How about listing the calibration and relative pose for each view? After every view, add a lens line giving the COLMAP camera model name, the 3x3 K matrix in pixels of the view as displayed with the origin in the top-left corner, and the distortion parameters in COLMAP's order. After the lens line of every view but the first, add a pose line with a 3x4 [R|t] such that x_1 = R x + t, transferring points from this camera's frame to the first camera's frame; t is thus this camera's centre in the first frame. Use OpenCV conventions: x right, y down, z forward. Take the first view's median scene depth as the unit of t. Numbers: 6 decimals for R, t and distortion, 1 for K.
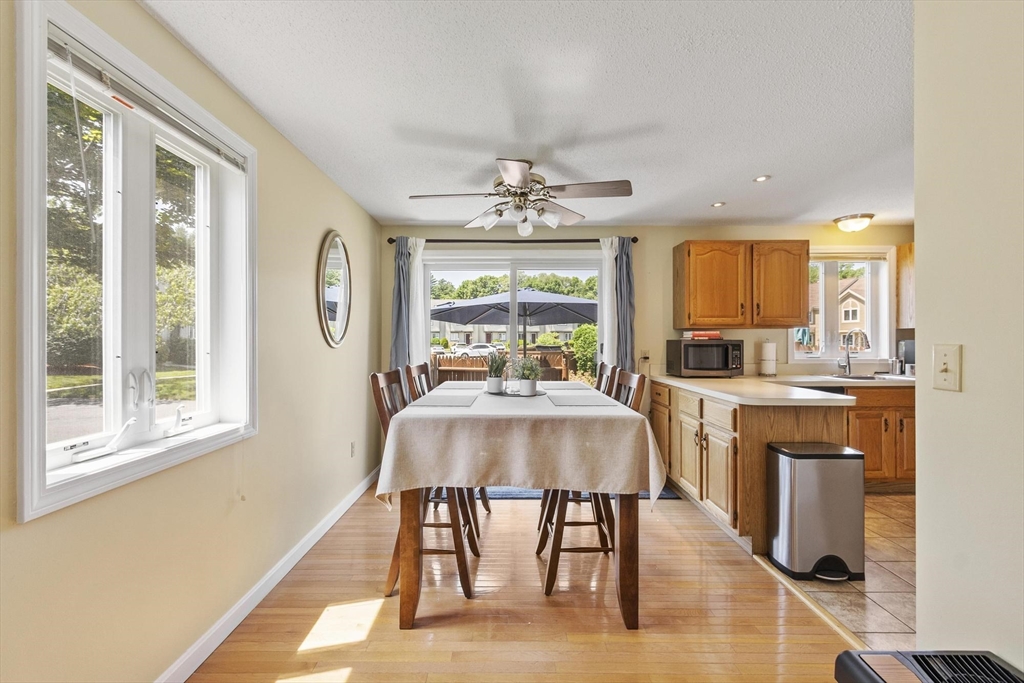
lens RADIAL K [[457.8, 0, 507.3], [0, 457.8, 340.1], [0, 0, 1]] dist [0.004548, -0.001076]
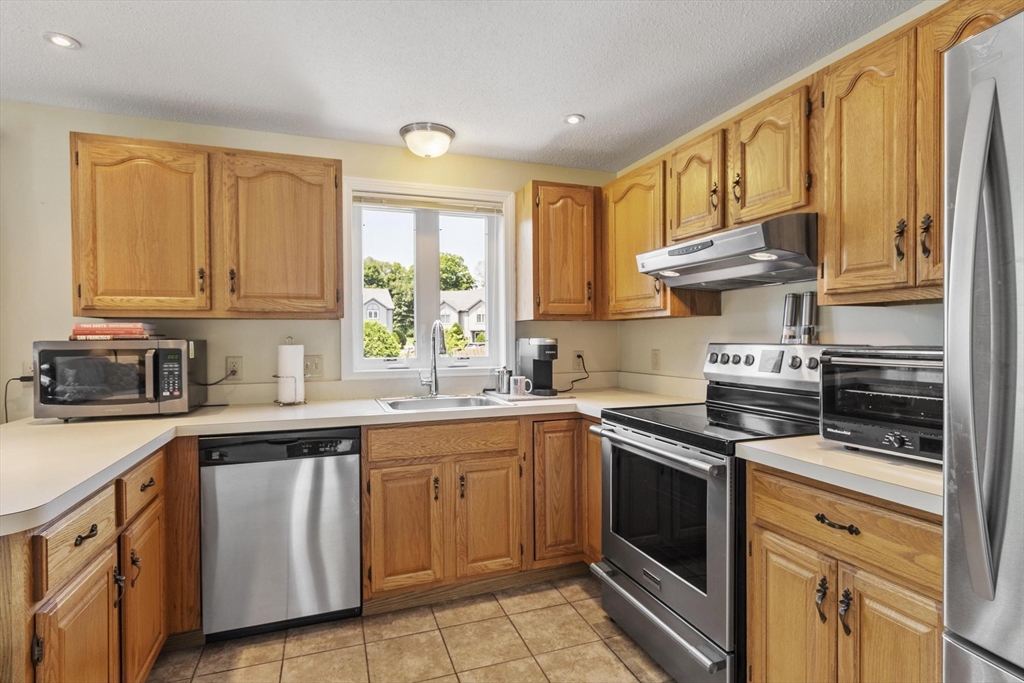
lens RADIAL K [[516.4, 0, 507.8], [0, 516.4, 342.3], [0, 0, 1]] dist [0.003391, 0.000433]
pose [[0.944157, -0.008131, 0.329397, 0.647049], [0.004057, 0.999907, 0.013052, -0.004019], [-0.329472, -0.010986, 0.944101, 0.339779]]
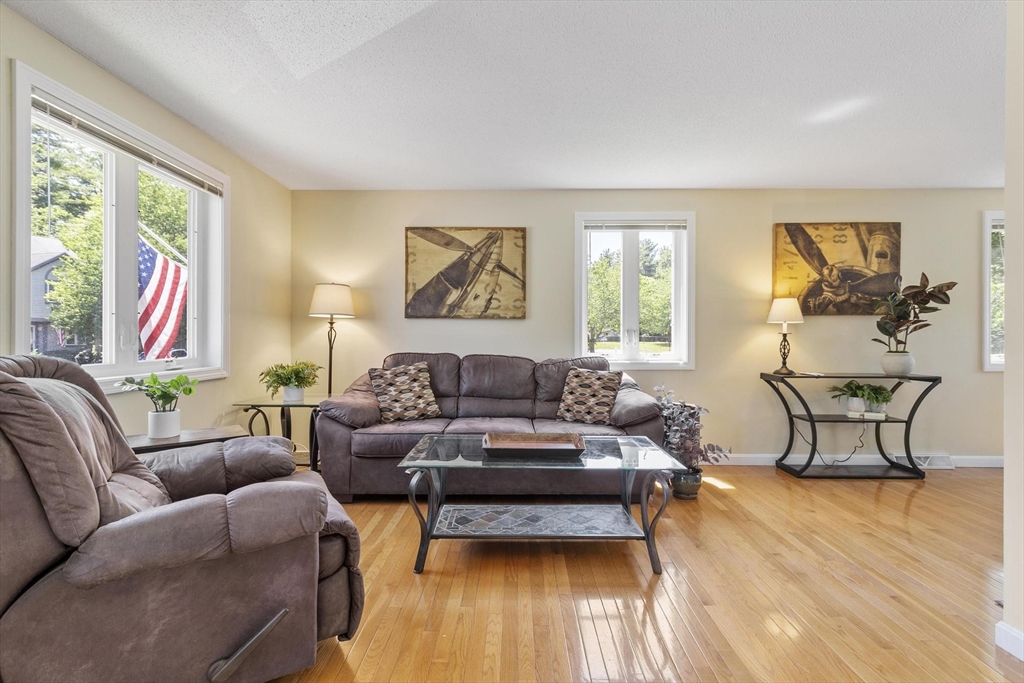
lens RADIAL K [[457.8, 0, 523.5], [0, 457.8, 340.1], [0, 0, 1]] dist [0.004548, -0.001076]
pose [[-0.013999, 0.007619, -0.999873, 0.677421], [0.006280, 0.999952, 0.007532, 0.031175], [0.999882, -0.006174, -0.014046, -0.667456]]
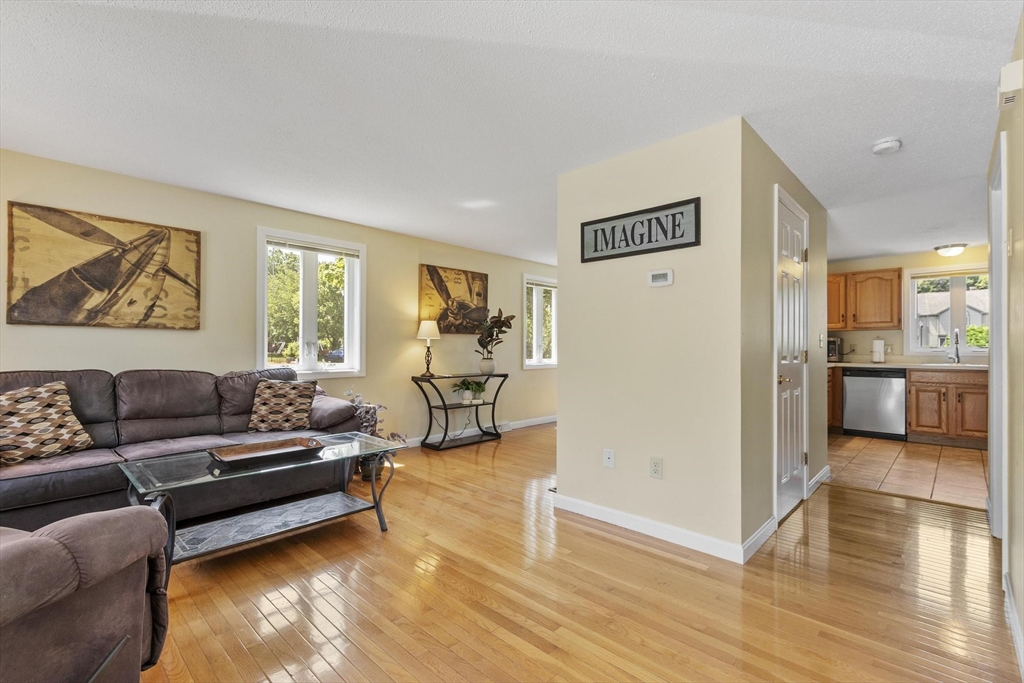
lens RADIAL K [[457.8, 0, 511.2], [0, 457.8, 346.0], [0, 0, 1]] dist [0.004548, -0.001076]
pose [[0.724911, 0.003538, -0.688833, 0.770637], [-0.000763, 0.999990, 0.004334, 0.021070], [0.688842, -0.002616, 0.724907, -0.901316]]
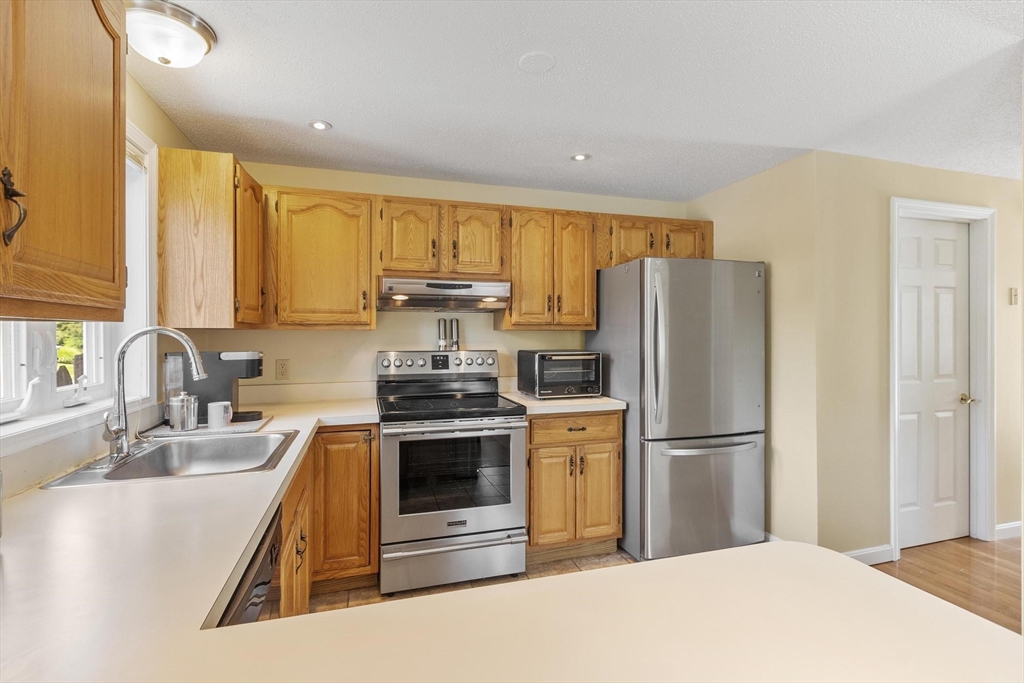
lens RADIAL K [[480.7, 0, 507.8], [0, 480.7, 337.7], [0, 0, 1]] dist [0.004557, 0.001028]
pose [[-0.279425, -0.003667, 0.960160, 0.313901], [-0.000420, 0.999993, 0.003697, -0.018201], [-0.960167, 0.000629, -0.279425, 0.868555]]
